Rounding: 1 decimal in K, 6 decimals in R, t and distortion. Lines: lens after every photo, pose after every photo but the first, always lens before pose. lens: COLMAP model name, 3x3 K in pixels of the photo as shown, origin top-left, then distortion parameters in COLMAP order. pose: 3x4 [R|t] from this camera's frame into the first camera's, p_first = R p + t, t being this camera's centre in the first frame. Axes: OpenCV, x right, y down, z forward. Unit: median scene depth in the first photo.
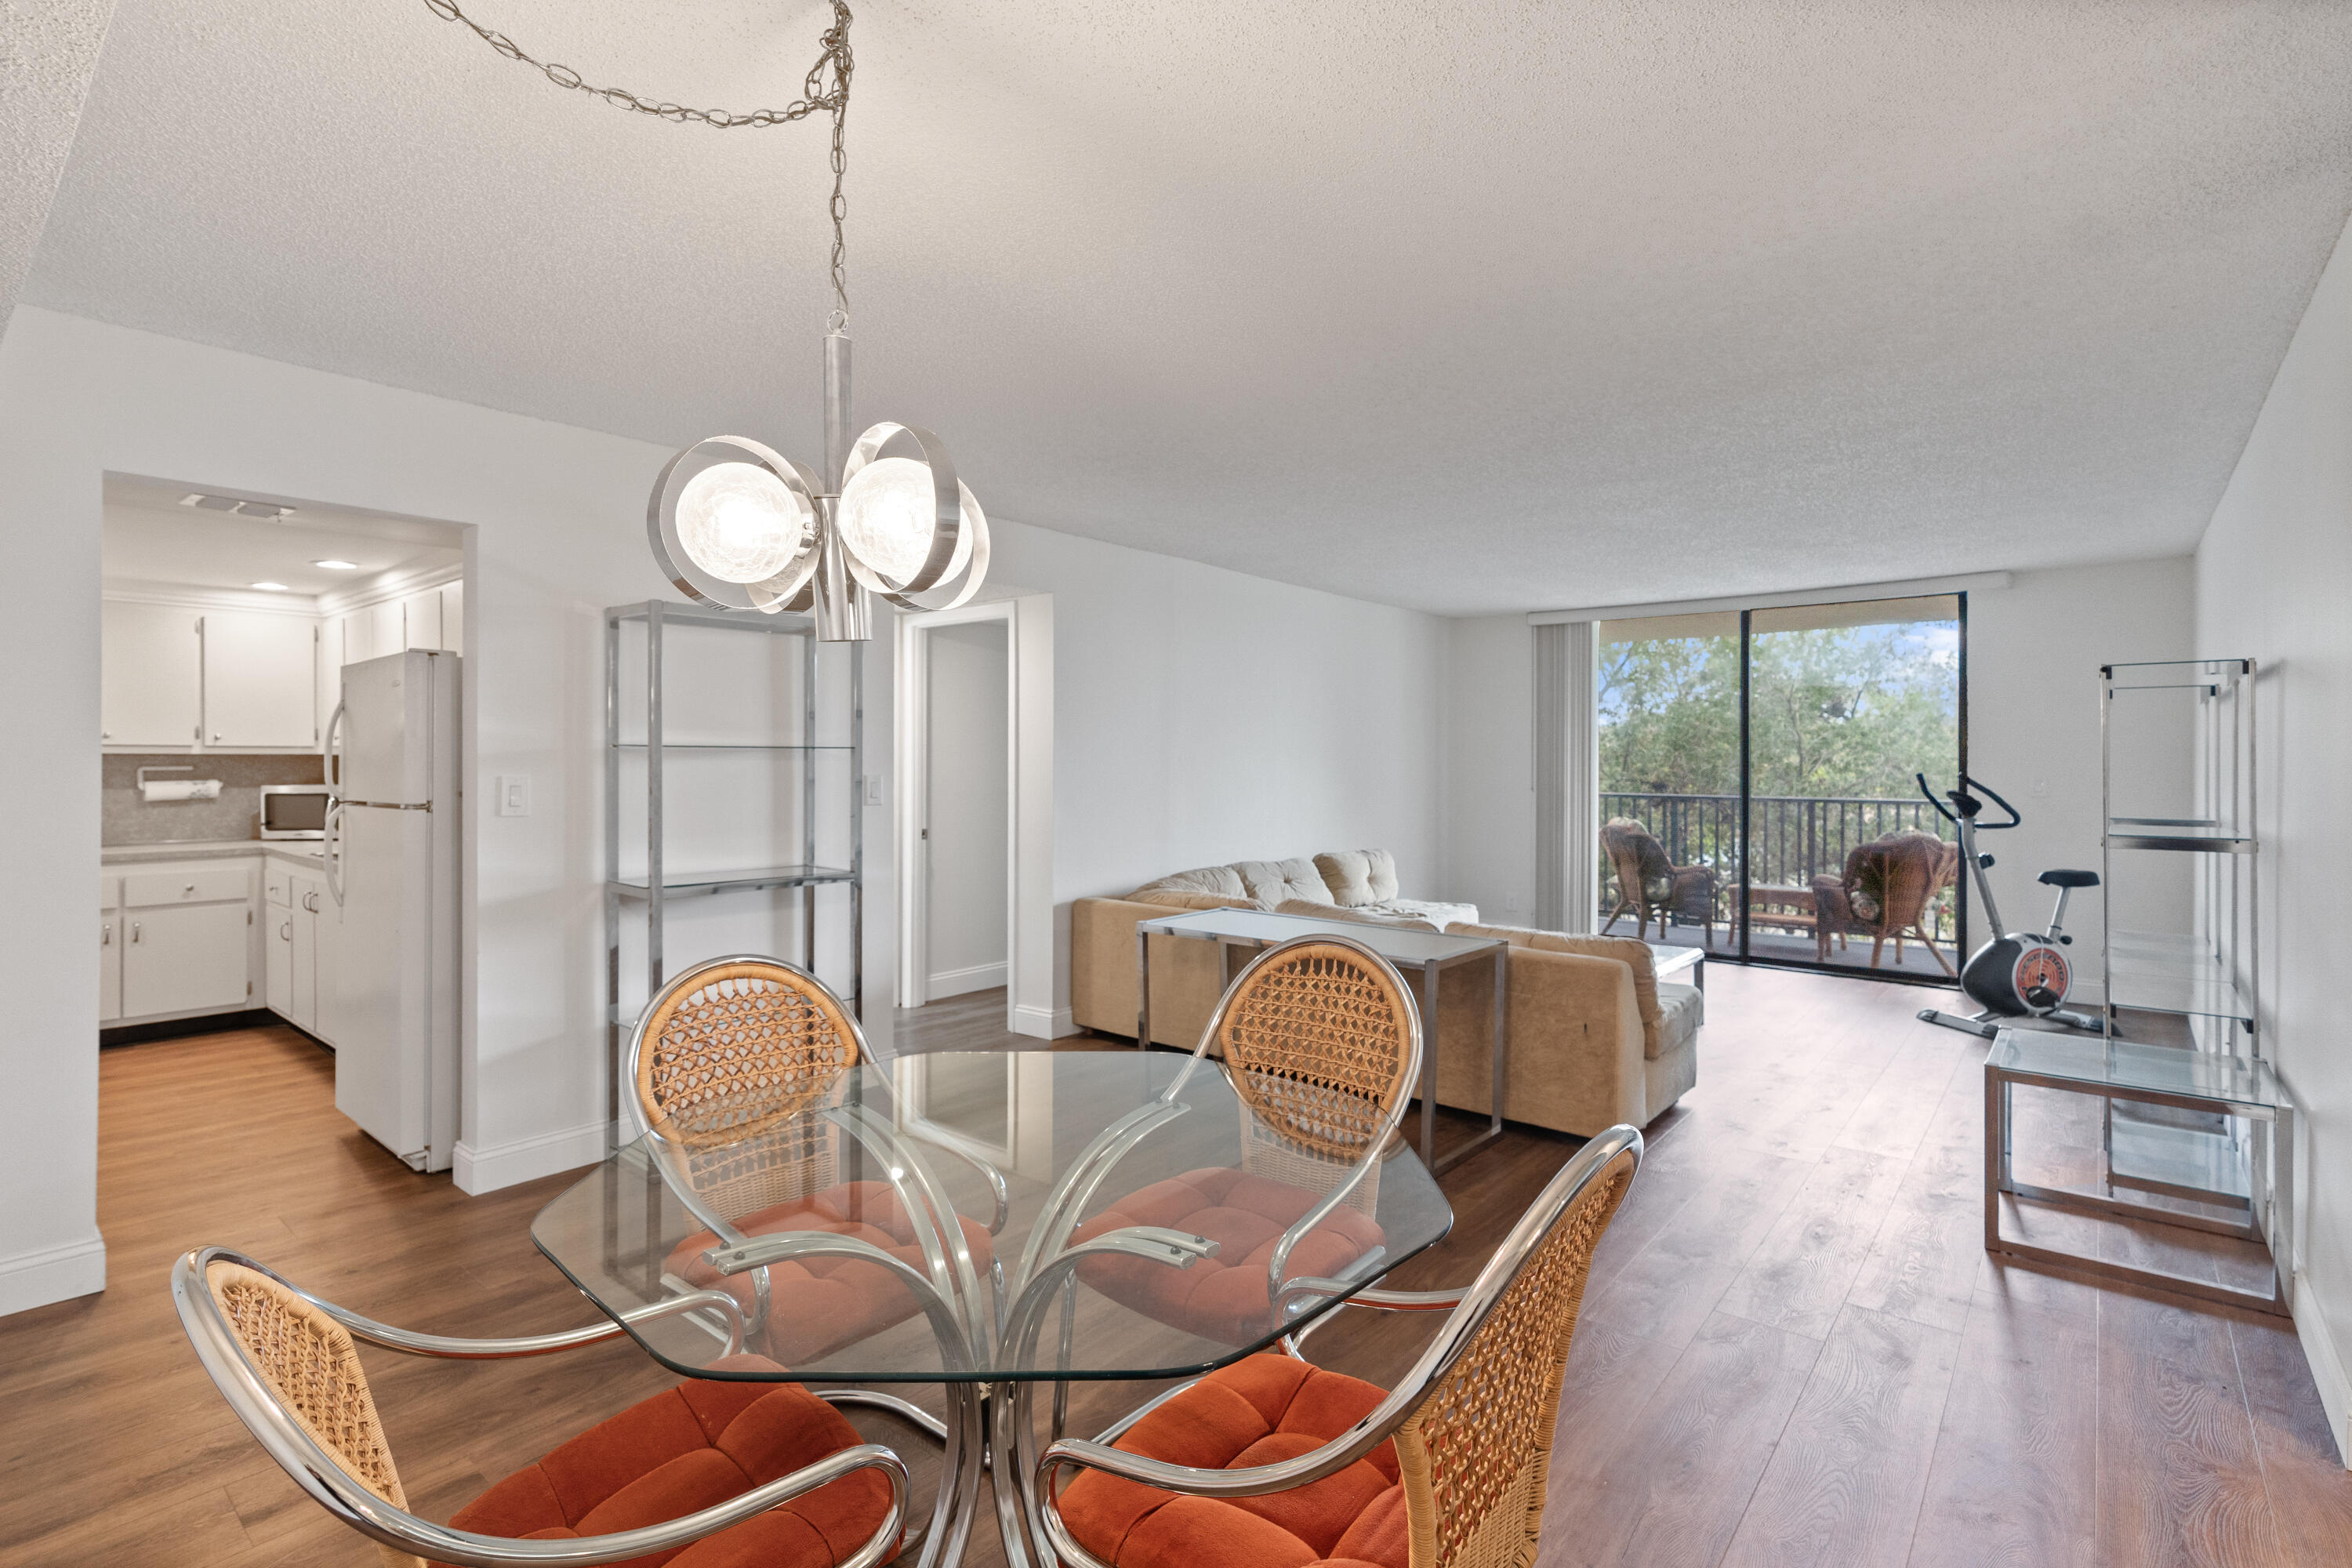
lens RADIAL K [[1080.5, 0, 1184.9], [0, 1080.5, 766.5], [0, 0, 1]] dist [-0.009597, 0.001953]
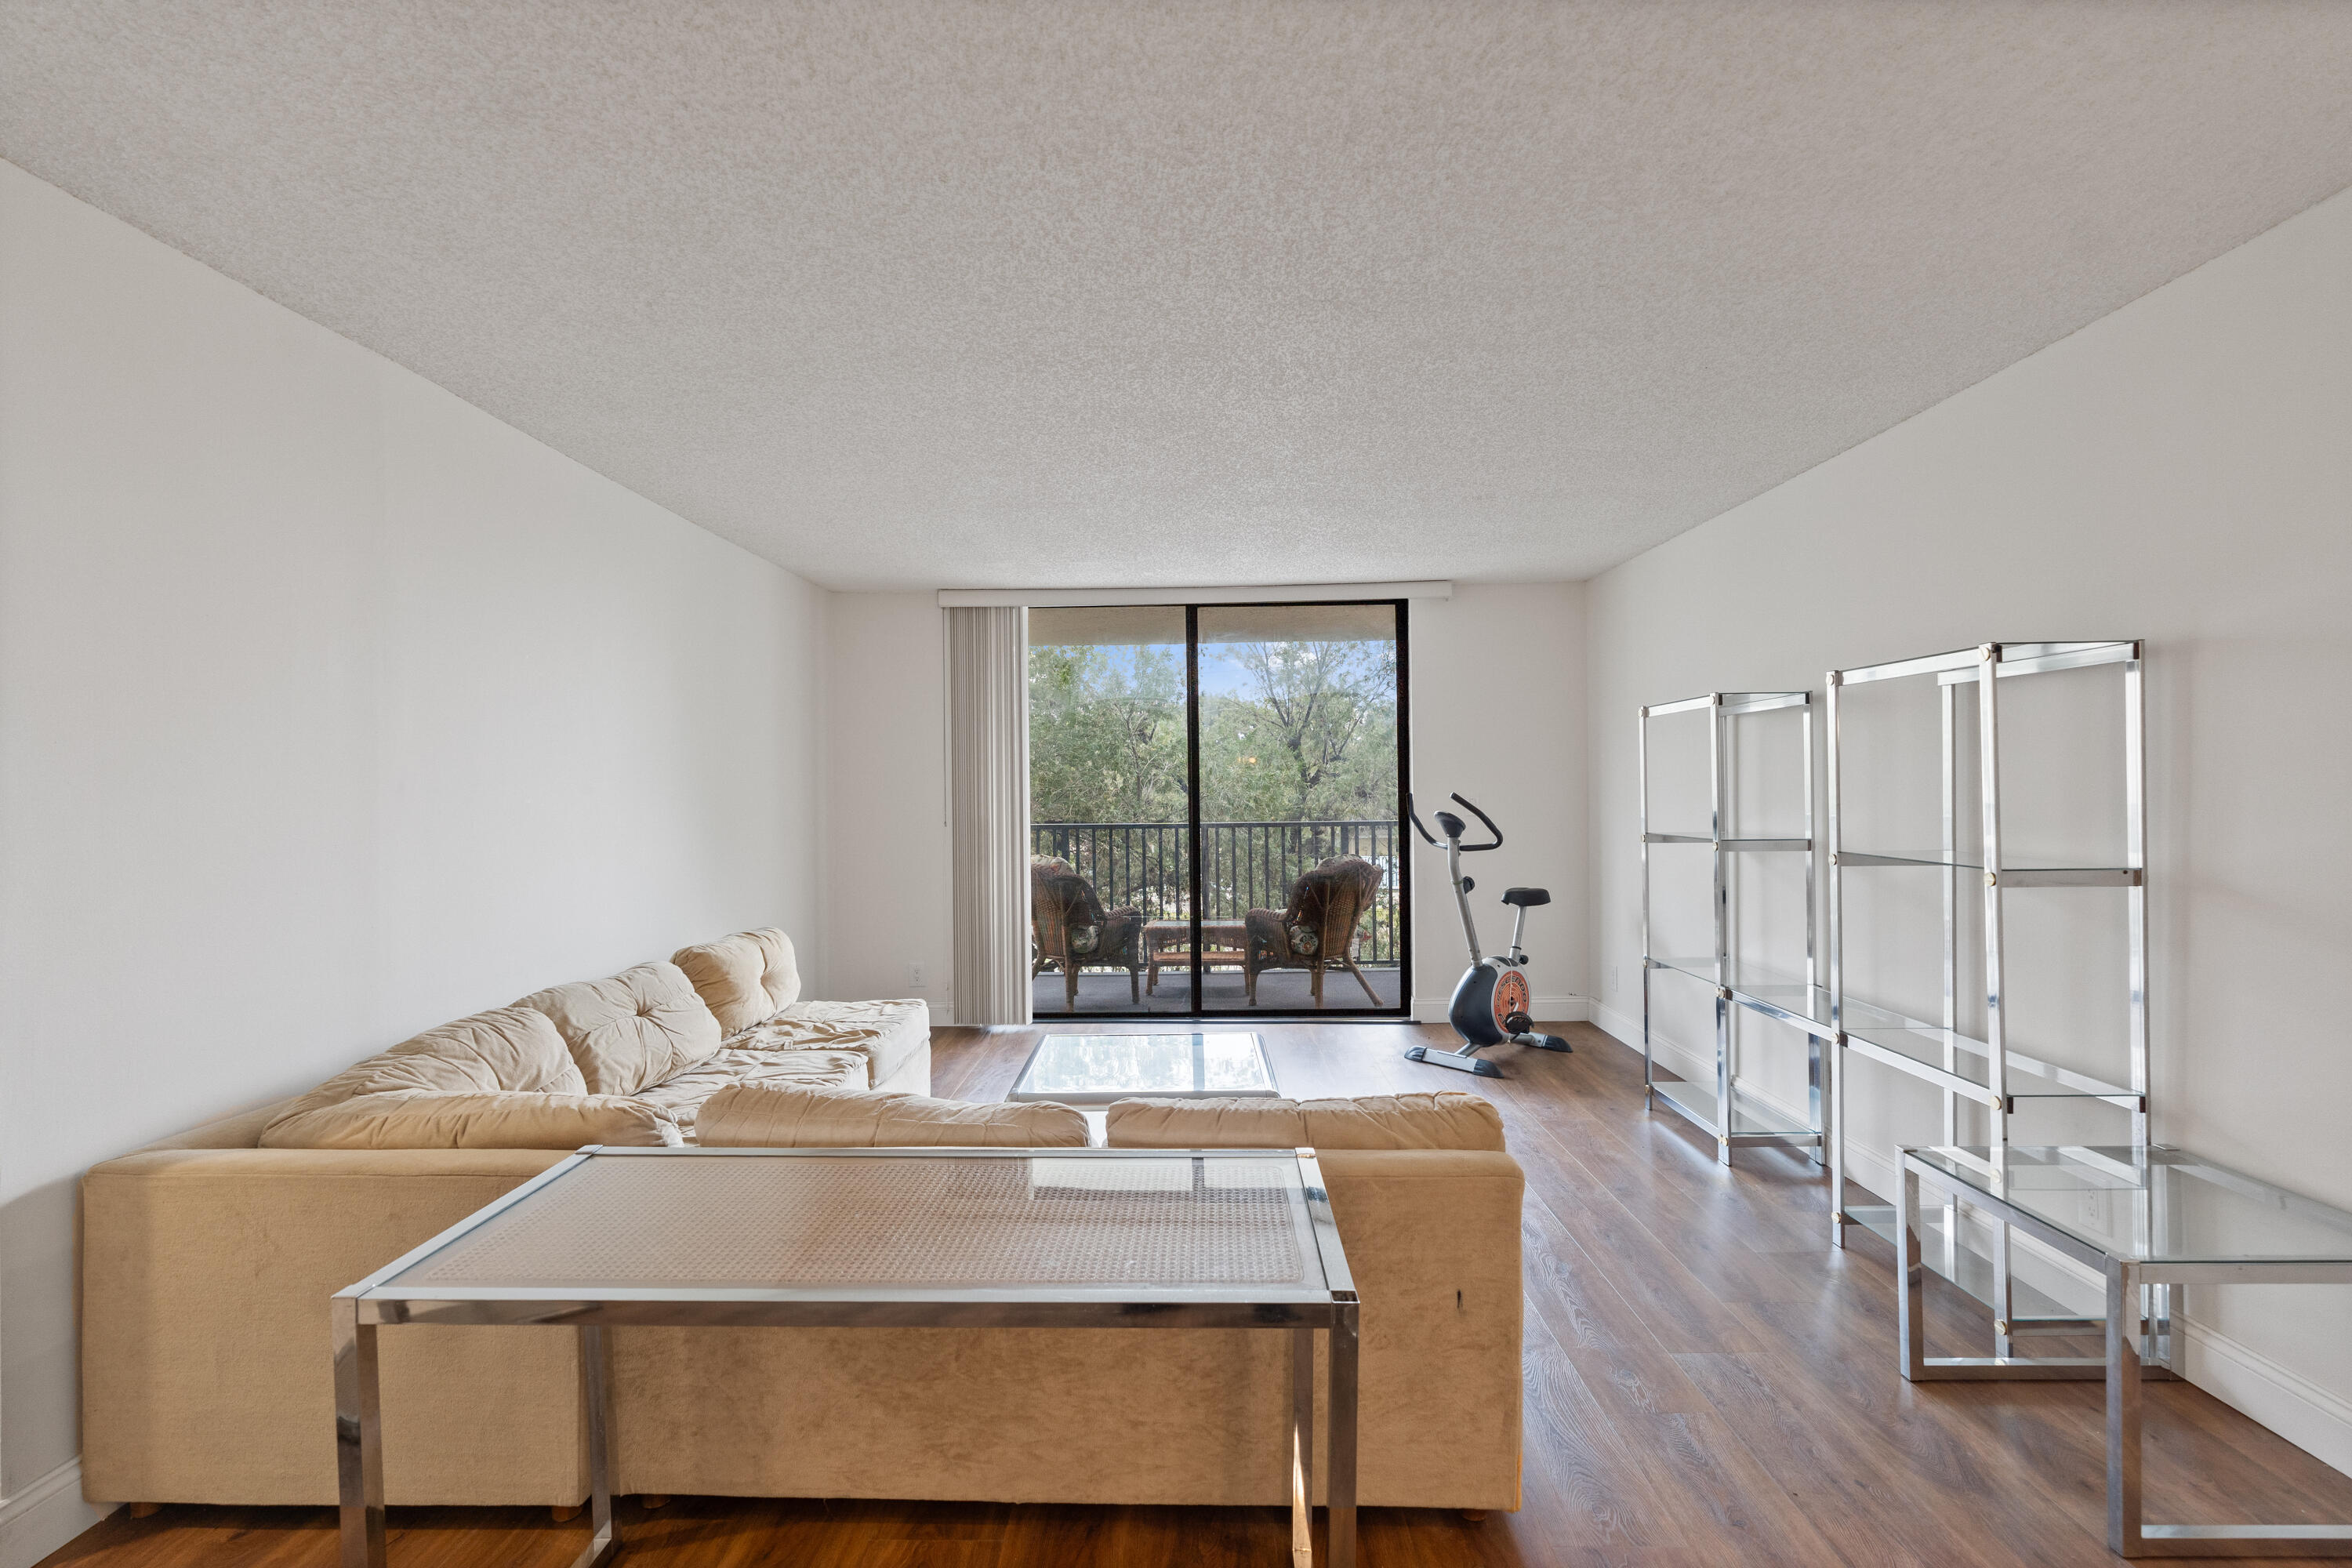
lens RADIAL K [[1080.5, 0, 1181.3], [0, 1080.5, 778.8], [0, 0, 1]] dist [-0.009597, 0.001953]
pose [[0.783314, -0.011798, 0.621514, -0.030074], [0.020240, 0.999774, -0.006531, -0.002699], [-0.621296, 0.017695, 0.783376, 0.416417]]
